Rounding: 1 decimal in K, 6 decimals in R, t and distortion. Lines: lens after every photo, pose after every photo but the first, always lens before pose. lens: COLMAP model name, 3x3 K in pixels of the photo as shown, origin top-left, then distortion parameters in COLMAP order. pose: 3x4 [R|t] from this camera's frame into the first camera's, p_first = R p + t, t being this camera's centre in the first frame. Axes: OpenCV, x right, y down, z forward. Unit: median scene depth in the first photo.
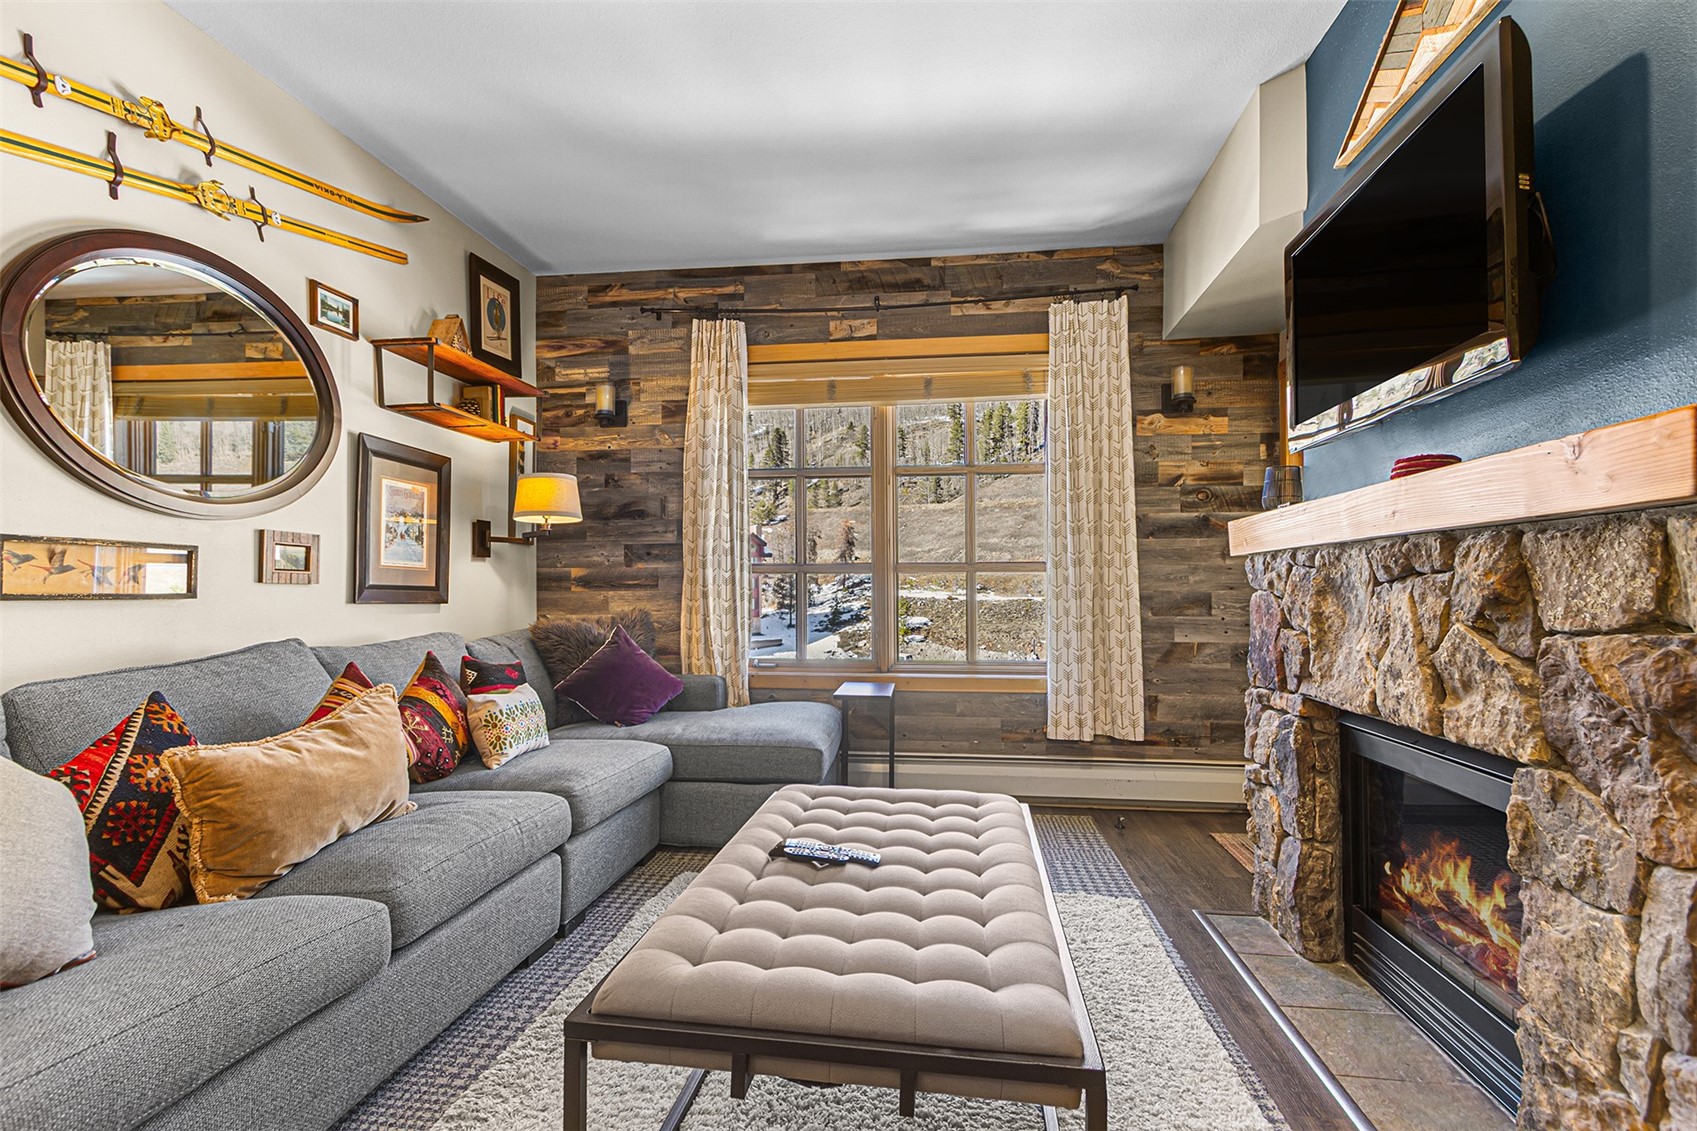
lens RADIAL K [[793.1, 0, 850.0], [0, 793.1, 583.0], [0, 0, 1]] dist [0.008364, -0.003483]
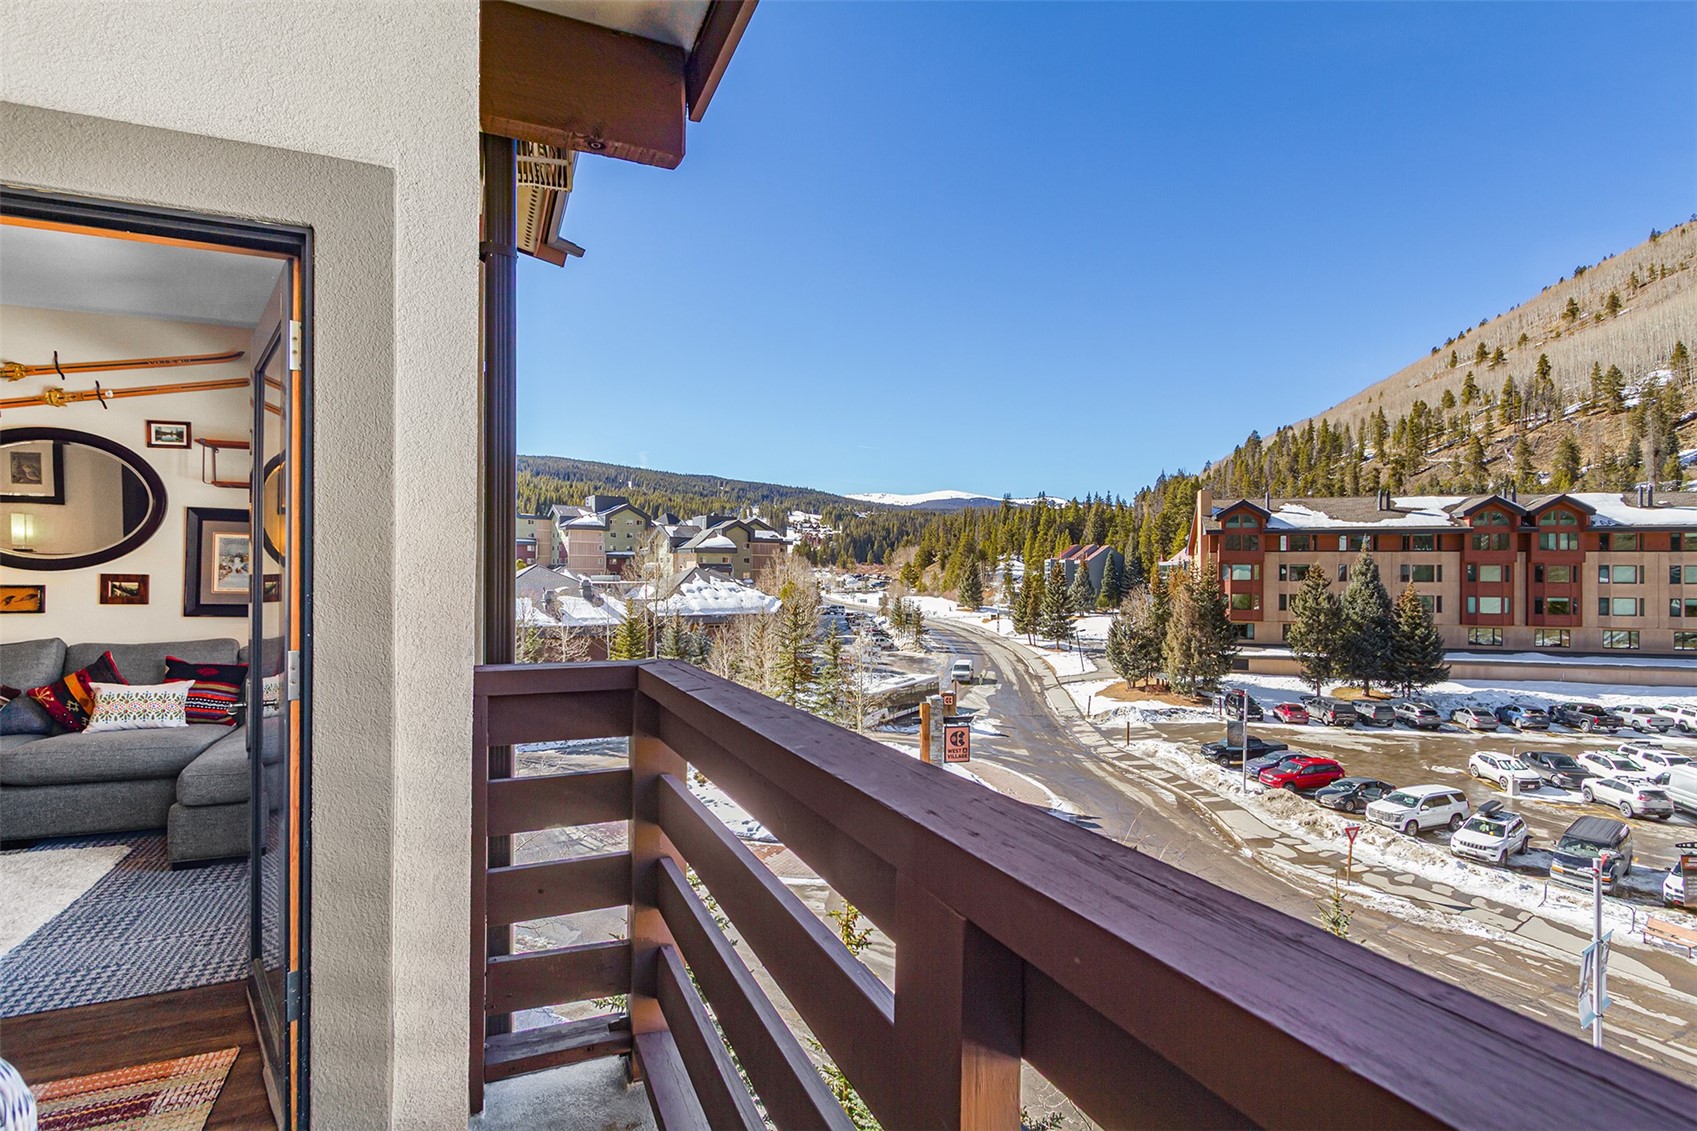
lens RADIAL K [[843.9, 0, 850.0], [0, 843.9, 561.7], [0, 0, 1]] dist [0.006859, -0.004594]
pose [[0.522493, 0.000840, -0.852643, 1.186817], [-0.001938, 0.999998, -0.000202, -0.067464], [0.852641, 0.001758, 0.522494, 0.992815]]
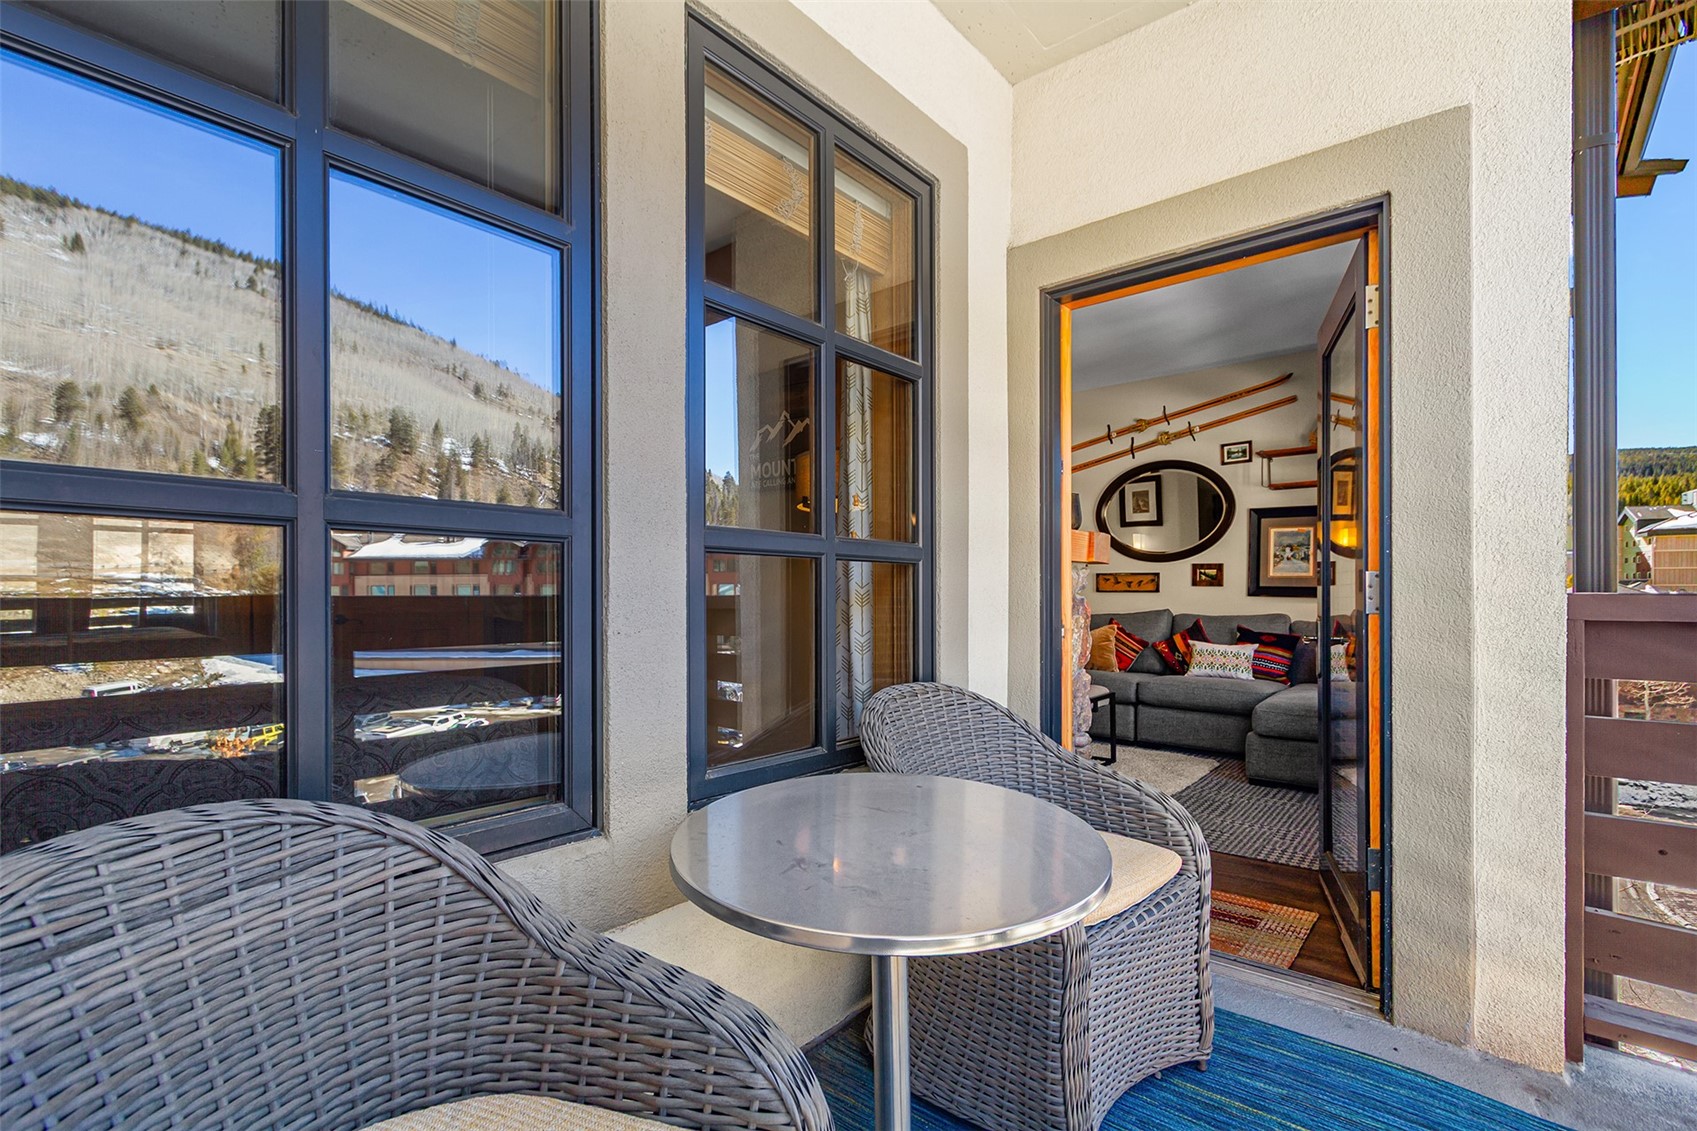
lens RADIAL K [[793.1, 0, 831.9], [0, 793.1, 600.9], [0, 0, 1]] dist [0.008364, -0.003483]
pose [[-0.535002, -0.001448, -0.844849, 1.265006], [0.002824, 0.999990, -0.003502, 0.032796], [0.844846, -0.004259, -0.534993, 0.939841]]
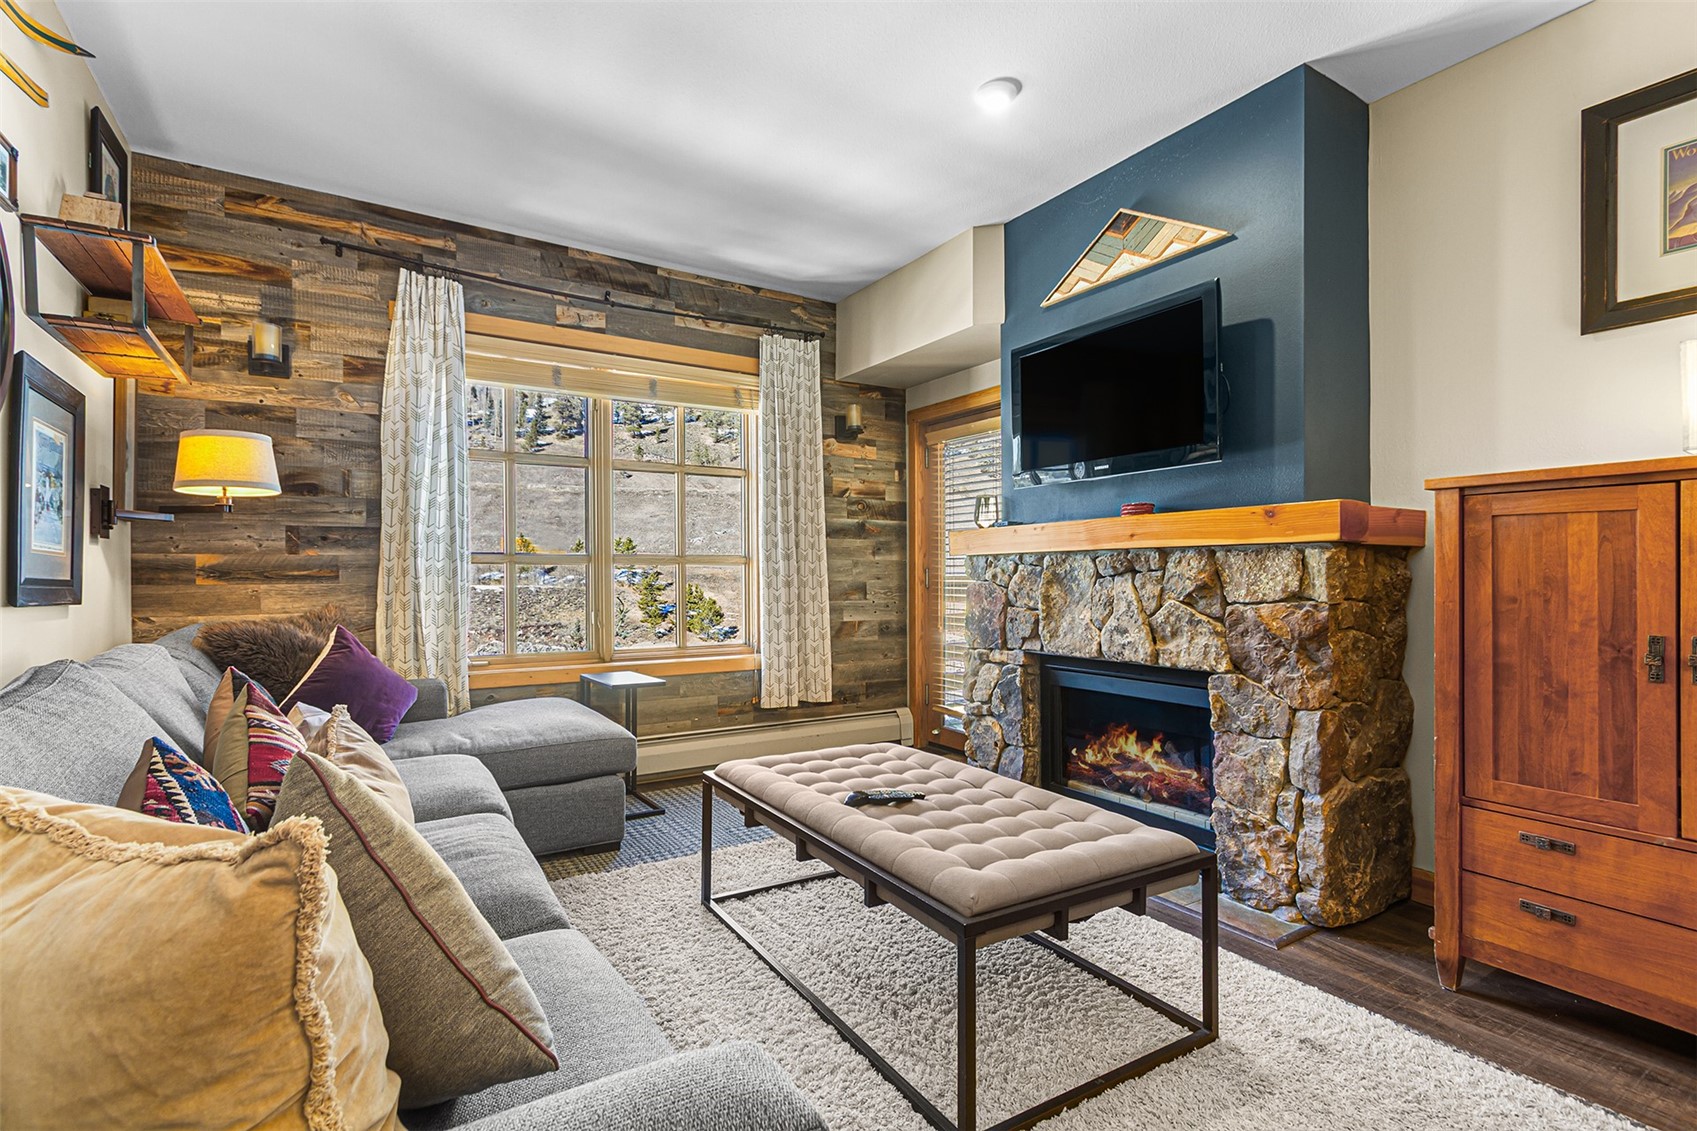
lens RADIAL K [[793.1, 0, 822.1], [0, 793.1, 569.9], [0, 0, 1]] dist [0.008364, -0.003483]
pose [[0.776818, 0.003322, 0.629716, -0.412039], [-0.002875, 0.999994, -0.001728, -0.004836], [-0.629718, -0.000468, 0.776823, 0.043009]]
